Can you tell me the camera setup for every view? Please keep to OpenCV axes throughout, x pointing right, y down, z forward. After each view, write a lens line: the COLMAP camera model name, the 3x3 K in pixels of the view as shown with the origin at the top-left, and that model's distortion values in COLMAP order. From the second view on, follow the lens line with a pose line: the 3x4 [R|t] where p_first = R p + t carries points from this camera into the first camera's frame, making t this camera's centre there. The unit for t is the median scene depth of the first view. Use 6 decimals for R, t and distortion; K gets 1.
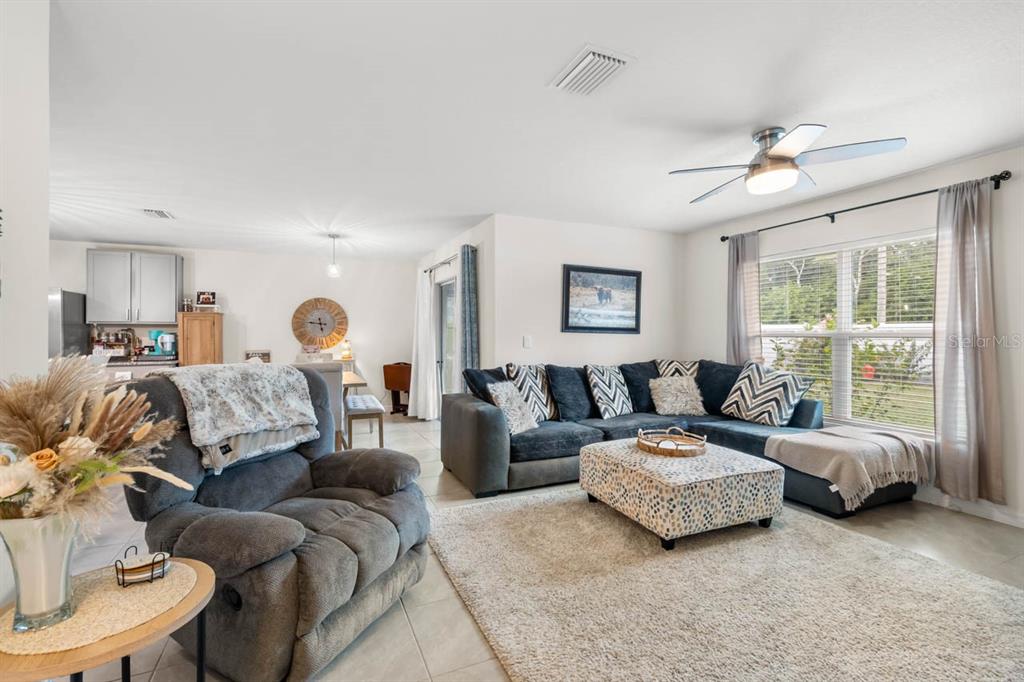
lens RADIAL K [[457.7, 0, 513.9], [0, 457.7, 333.8], [0, 0, 1]] dist [0.001194, -0.000733]
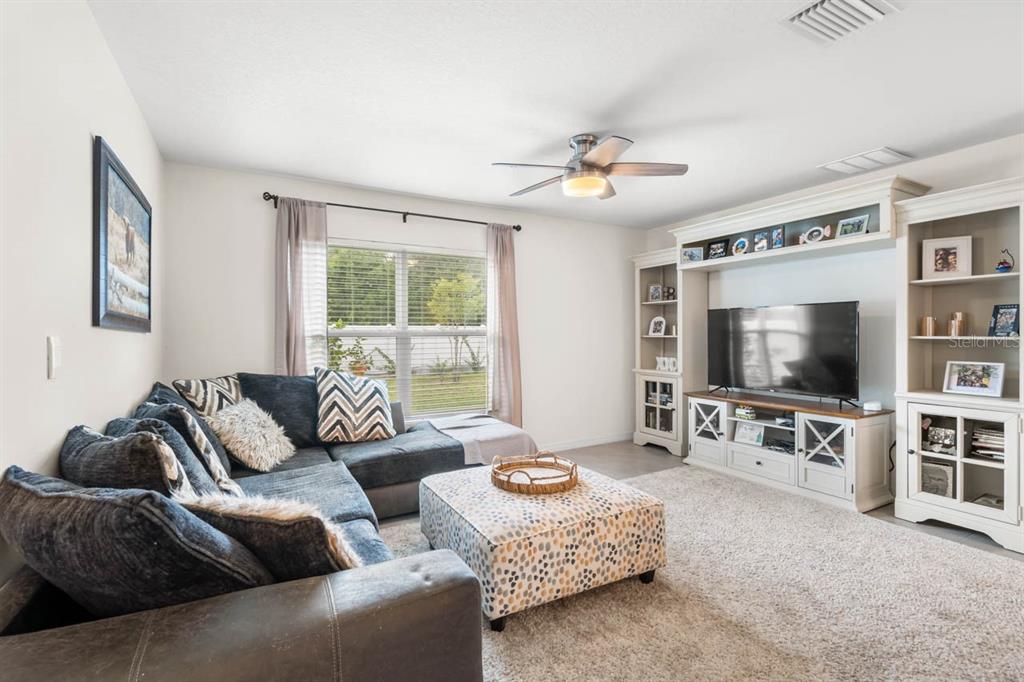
lens RADIAL K [[457.7, 0, 513.9], [0, 457.7, 333.8], [0, 0, 1]] dist [0.001194, -0.000733]
pose [[-0.067530, -0.001581, 0.997716, -0.418088], [0.002703, 0.999995, 0.001768, 0.002289], [-0.997714, 0.002816, -0.067525, 1.079521]]
